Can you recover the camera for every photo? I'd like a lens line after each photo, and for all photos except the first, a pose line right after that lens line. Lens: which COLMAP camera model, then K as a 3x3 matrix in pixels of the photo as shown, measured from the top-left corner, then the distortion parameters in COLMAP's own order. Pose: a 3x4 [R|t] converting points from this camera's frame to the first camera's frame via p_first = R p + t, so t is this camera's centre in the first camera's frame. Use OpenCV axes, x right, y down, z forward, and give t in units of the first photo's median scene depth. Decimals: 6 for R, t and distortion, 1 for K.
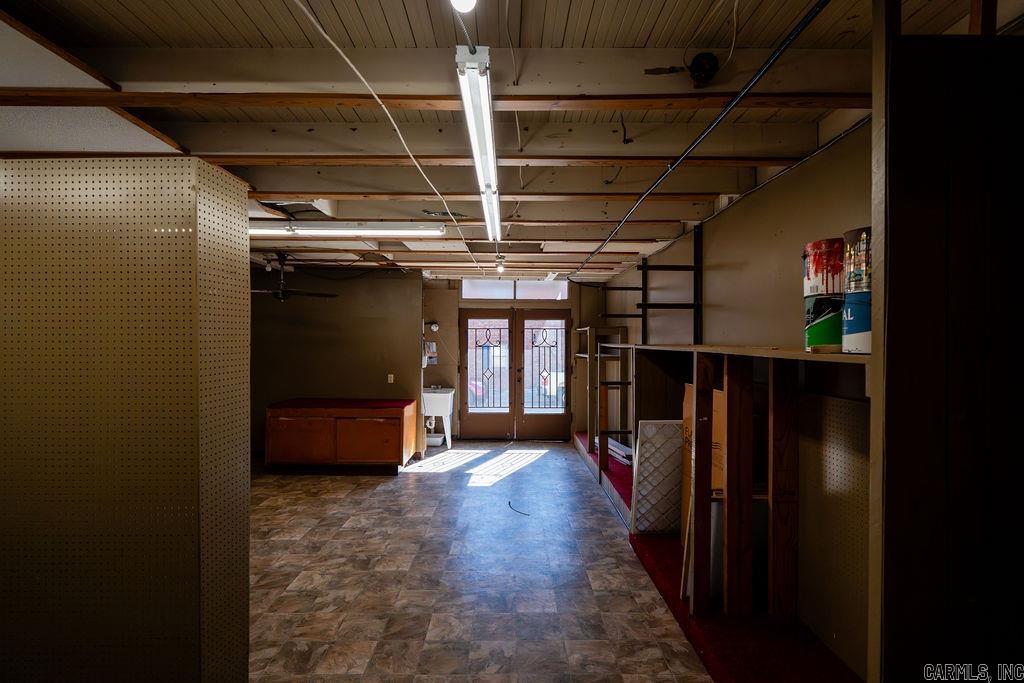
lens RADIAL K [[454.6, 0, 508.6], [0, 454.6, 343.7], [0, 0, 1]] dist [-0.010173, 0.001003]
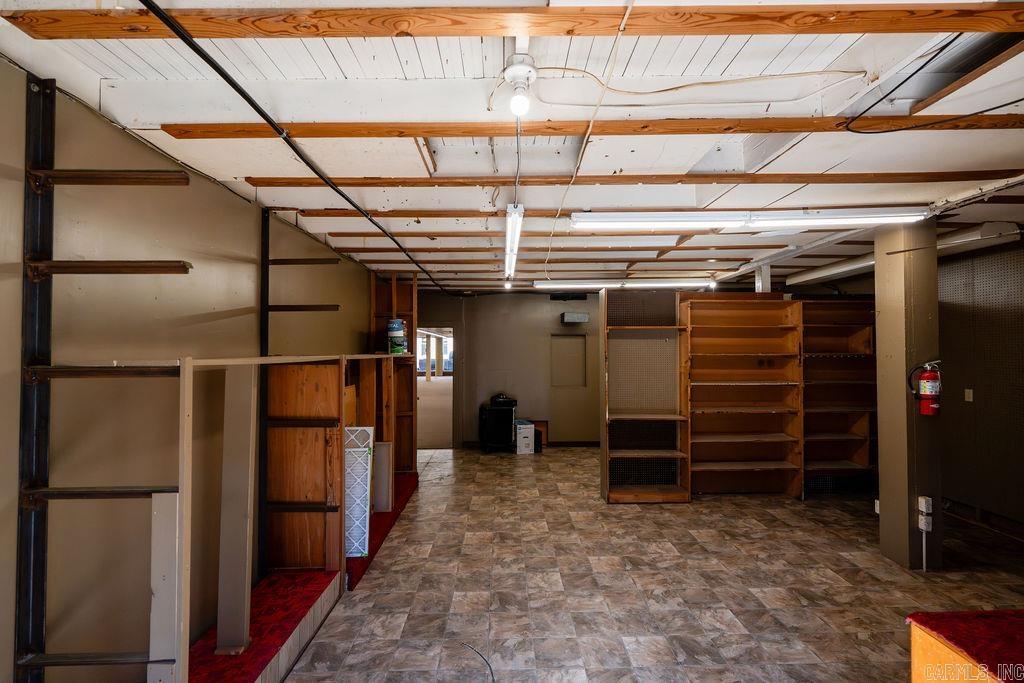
lens RADIAL K [[454.6, 0, 508.6], [0, 454.6, 343.7], [0, 0, 1]] dist [-0.010173, 0.001003]
pose [[-0.999941, -0.007097, -0.008255, -0.013949], [-0.006947, 0.999812, -0.018087, 0.000458], [0.008382, -0.018028, -0.999802, 2.004504]]
